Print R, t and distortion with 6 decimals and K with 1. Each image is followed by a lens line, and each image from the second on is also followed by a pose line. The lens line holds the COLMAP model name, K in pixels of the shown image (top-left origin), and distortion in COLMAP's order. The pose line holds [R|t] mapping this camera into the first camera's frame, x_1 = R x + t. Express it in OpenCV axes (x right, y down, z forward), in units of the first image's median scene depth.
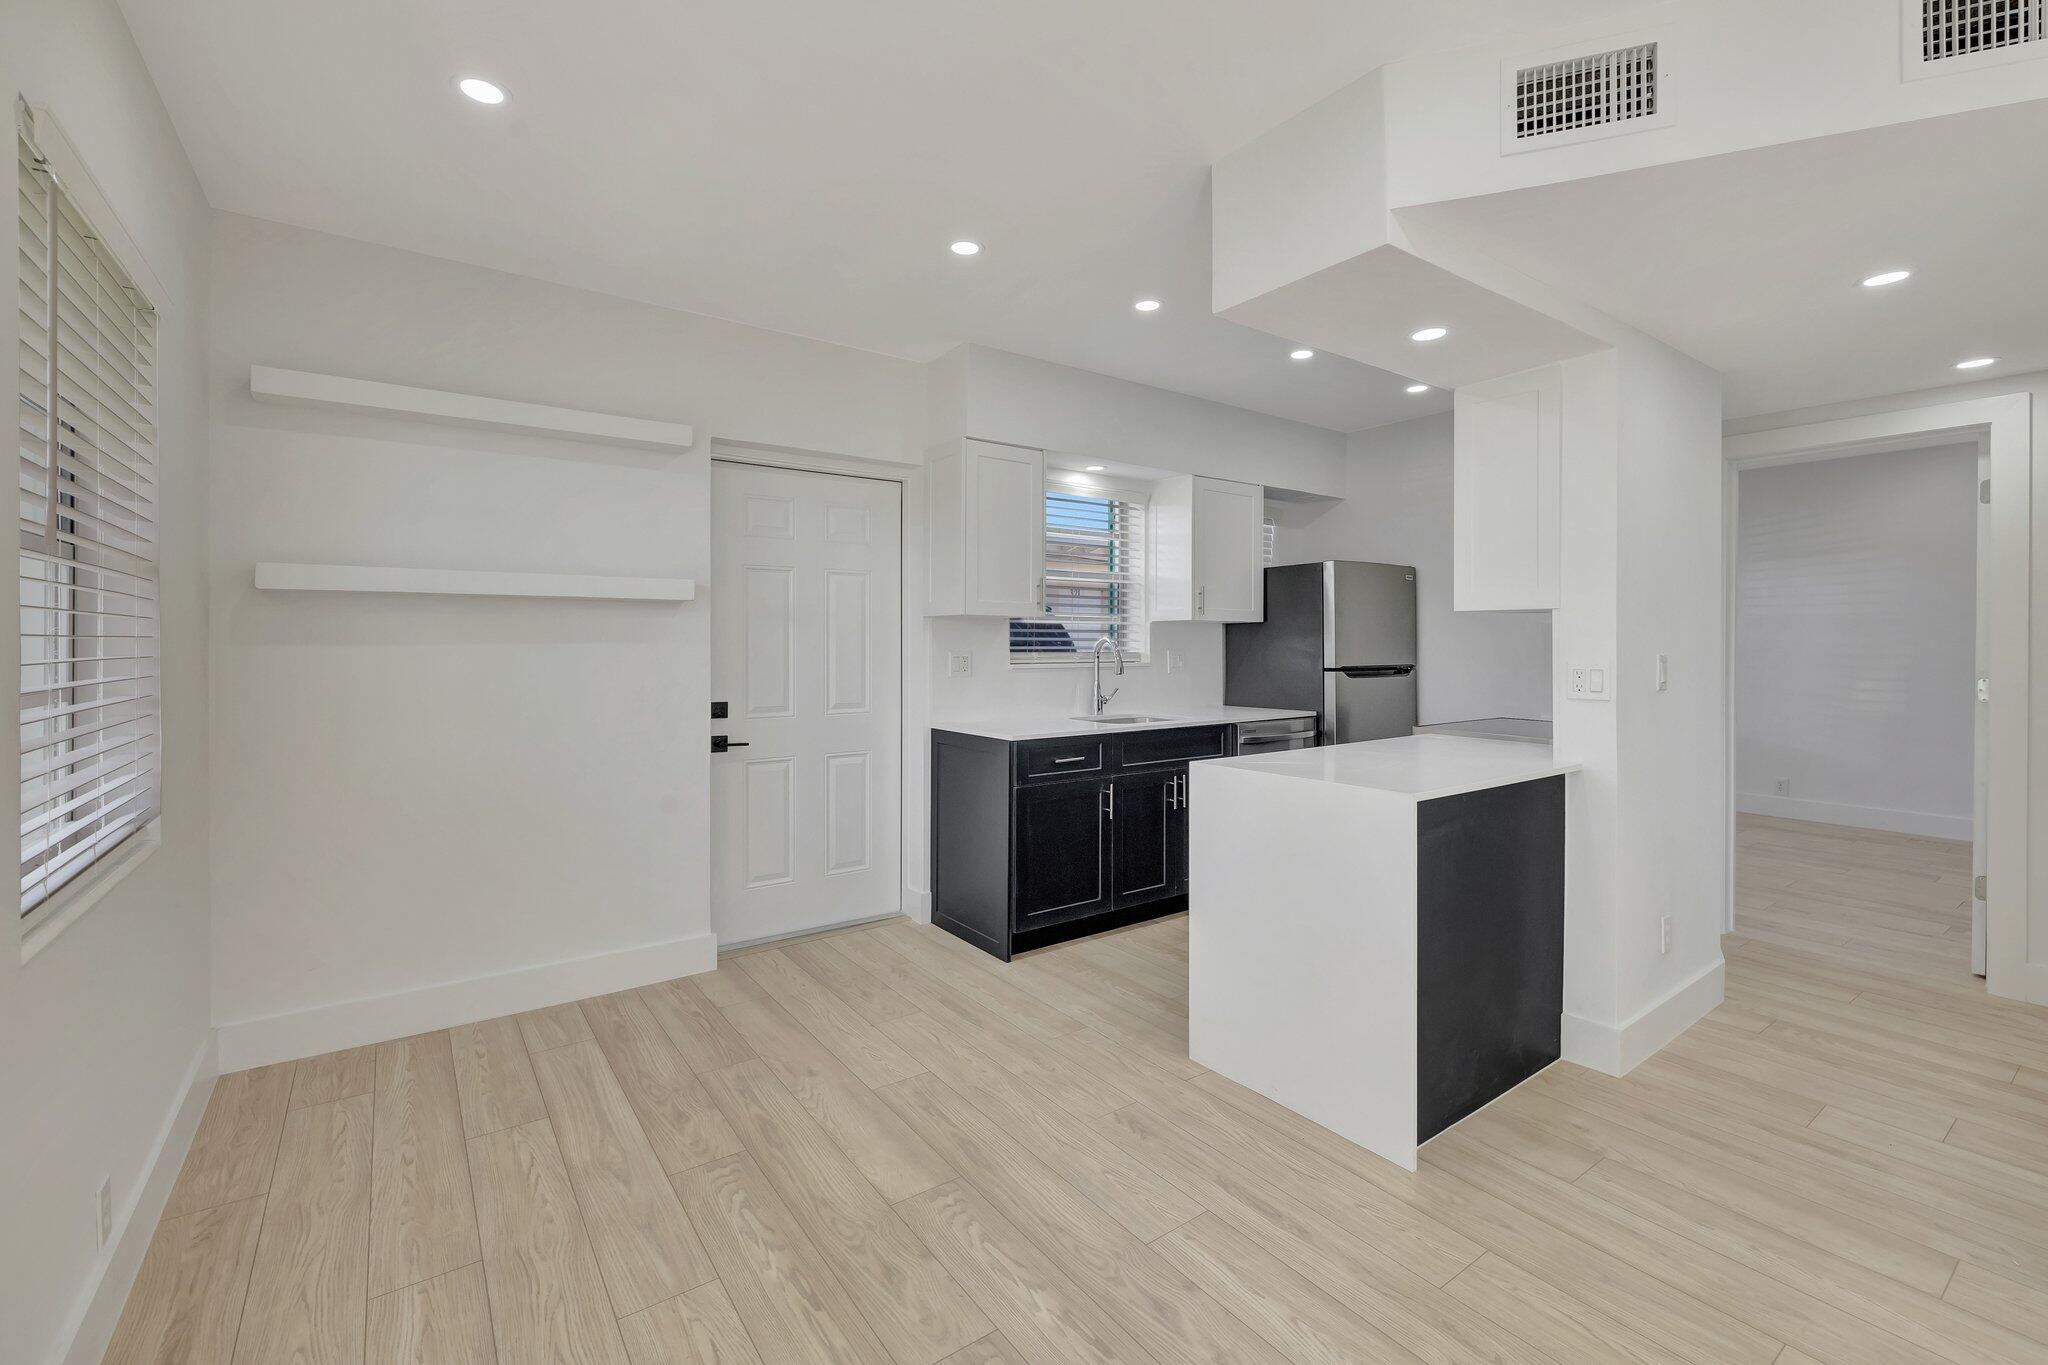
lens RADIAL K [[868.7, 0, 1025.3], [0, 868.7, 653.0], [0, 0, 1]] dist [0.002849, -0.000054]
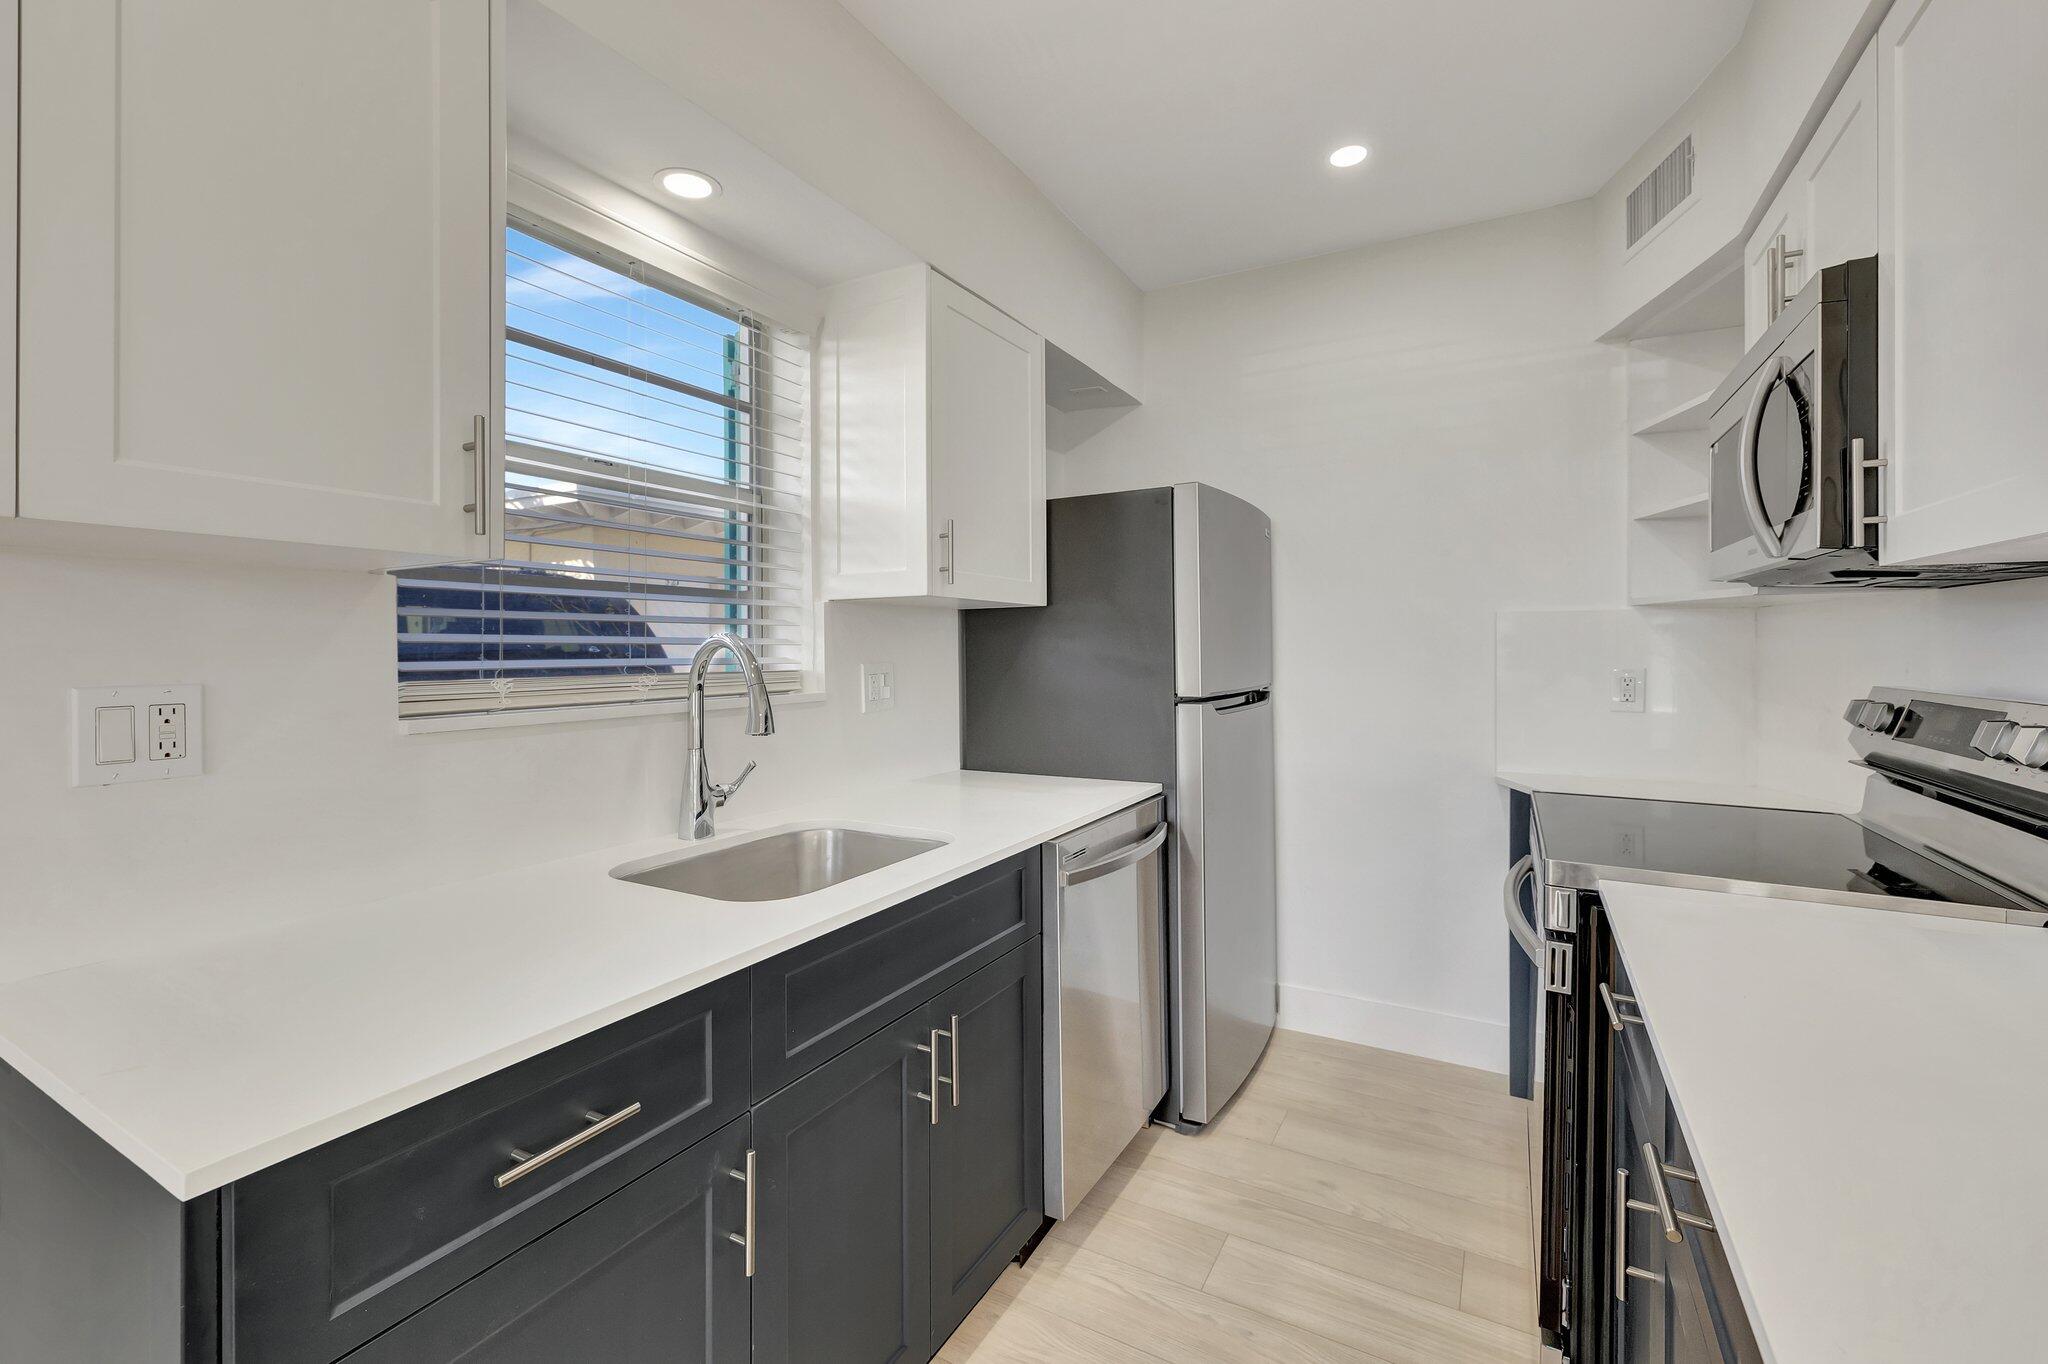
lens RADIAL K [[882.7, 0, 1018.1], [0, 882.7, 644.4], [0, 0, 1]] dist [0.013151, -0.000030]
pose [[0.910222, -0.002851, 0.414111, 0.052405], [0.008453, 0.999896, -0.011697, -0.008349], [-0.414035, 0.014147, 0.910151, 0.617116]]
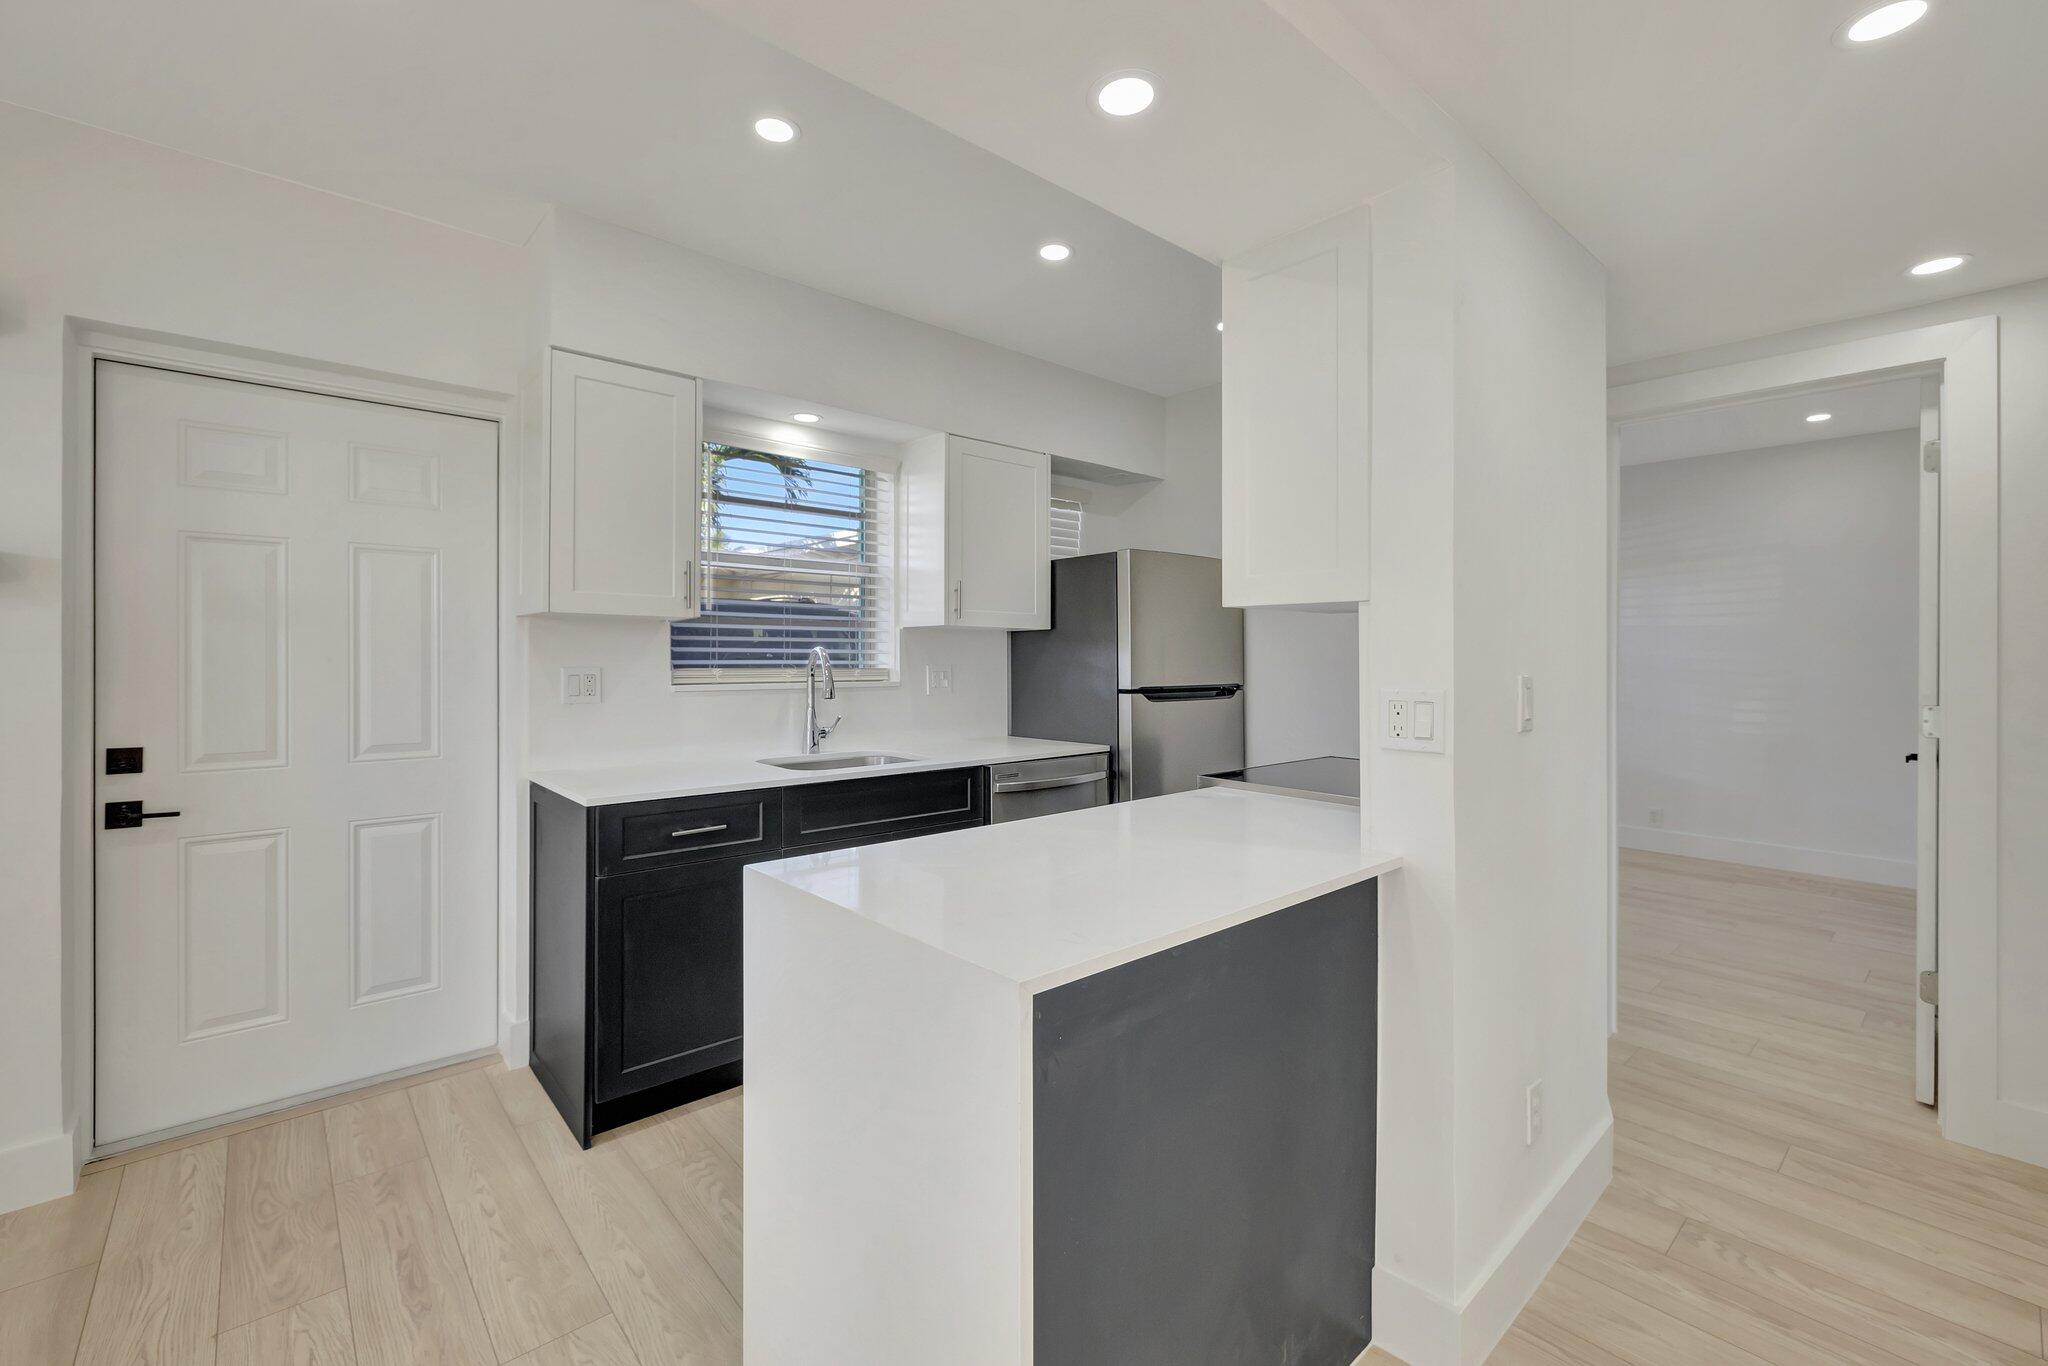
lens RADIAL K [[868.7, 0, 1025.3], [0, 868.7, 653.5], [0, 0, 1]] dist [0.002849, -0.000054]
pose [[0.994676, 0.003932, 0.102975, 0.196705], [-0.002563, 0.999907, -0.013424, -0.004134], [-0.103018, 0.013089, 0.994593, 0.263028]]
